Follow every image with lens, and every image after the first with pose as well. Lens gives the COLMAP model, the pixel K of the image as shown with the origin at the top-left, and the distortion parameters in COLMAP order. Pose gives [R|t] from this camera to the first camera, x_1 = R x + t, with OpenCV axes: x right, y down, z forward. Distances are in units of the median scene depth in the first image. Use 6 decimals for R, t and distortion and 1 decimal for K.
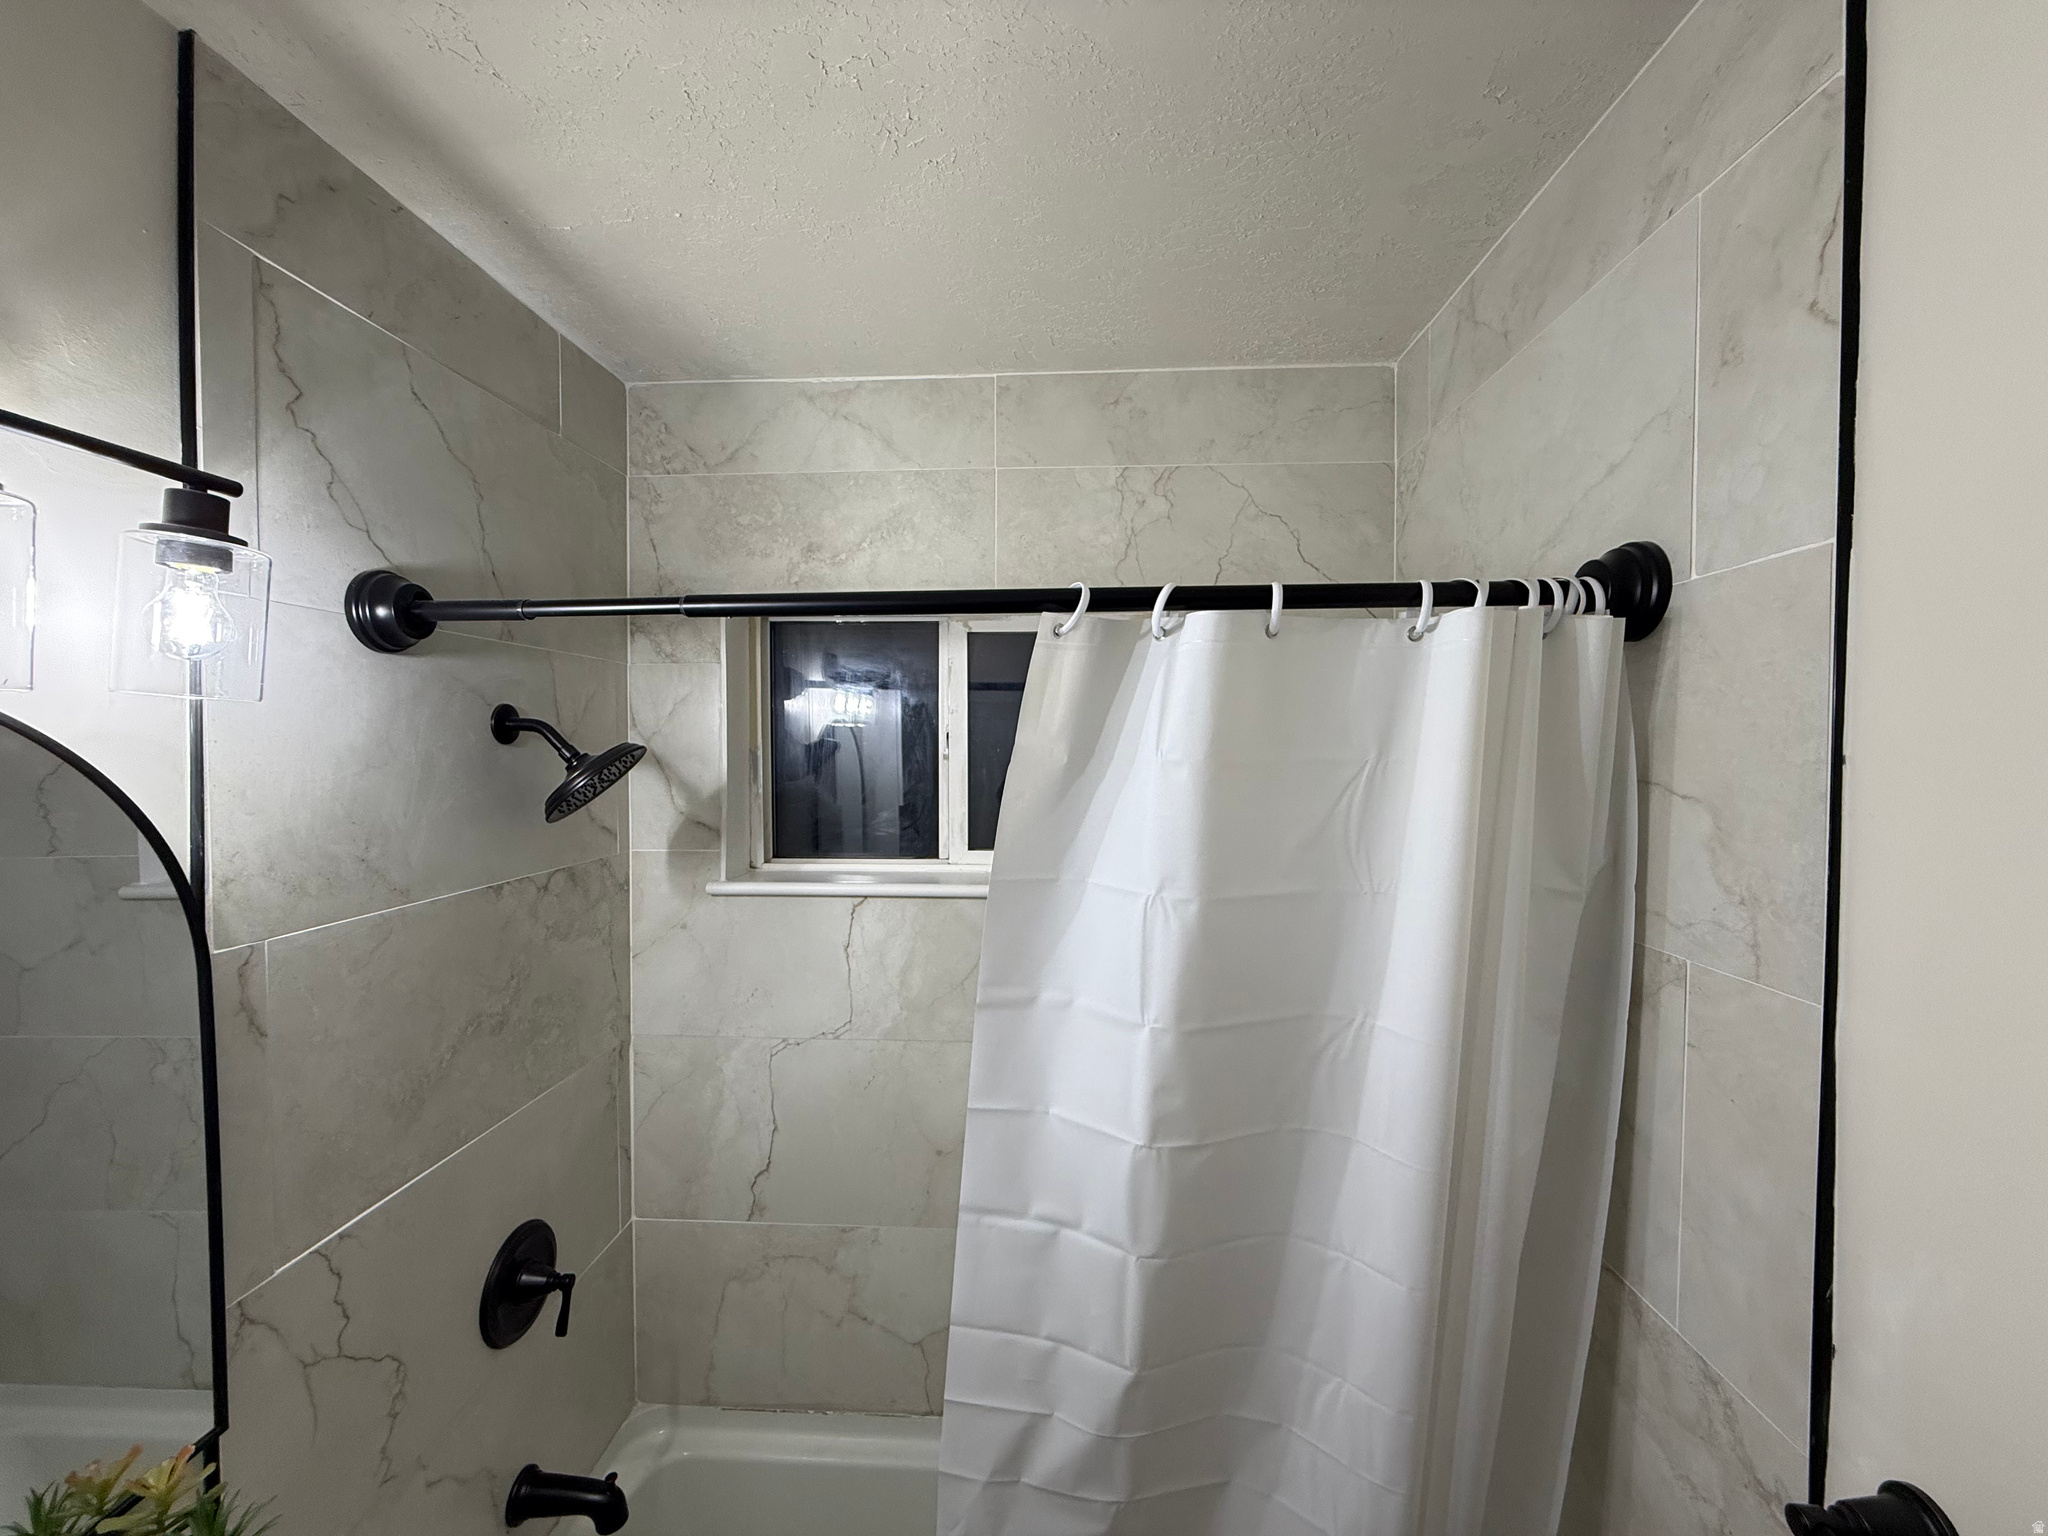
lens RADIAL K [[821.2, 0, 1019.0], [0, 821.2, 765.3], [0, 0, 1]] dist [-0.000268, 0.000259]
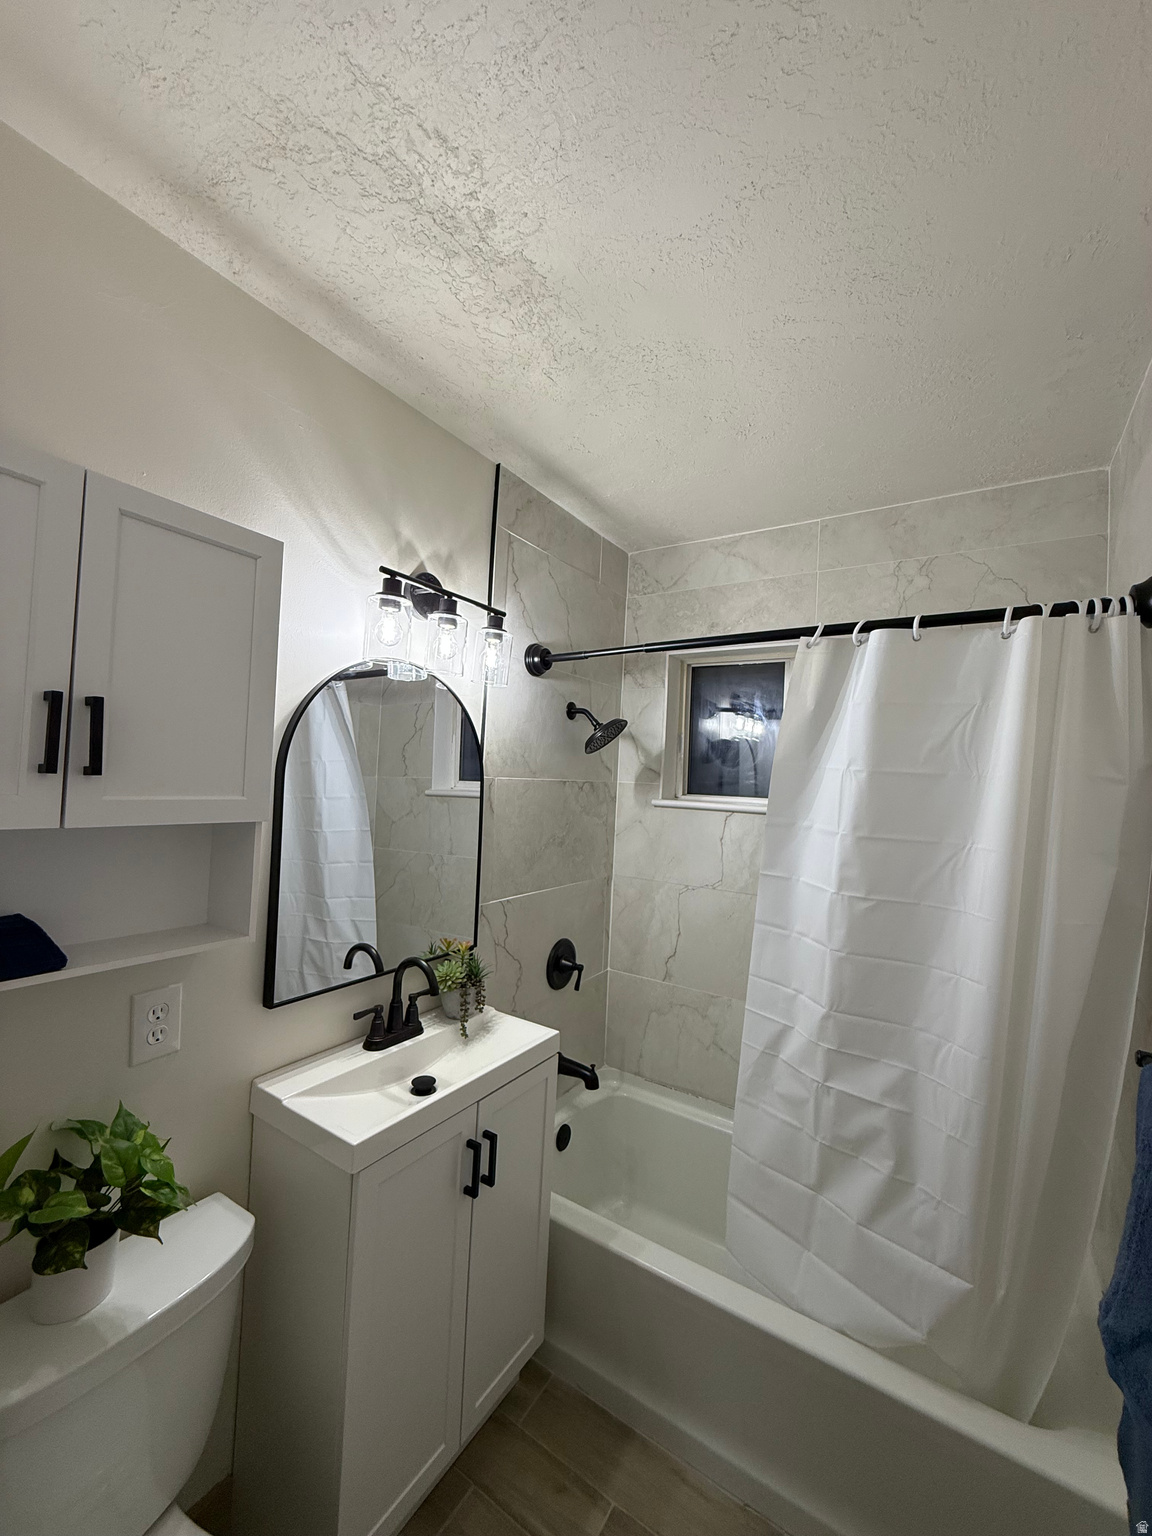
lens RADIAL K [[615.9, 0, 577.9], [0, 615.9, 771.6], [0, 0, 1]] dist [-0.000268, 0.000259]
pose [[0.869872, 0.034695, -0.492056, 0.228418], [-0.059105, 0.997668, -0.034141, 0.170302], [0.489724, 0.058781, 0.869894, -0.451723]]
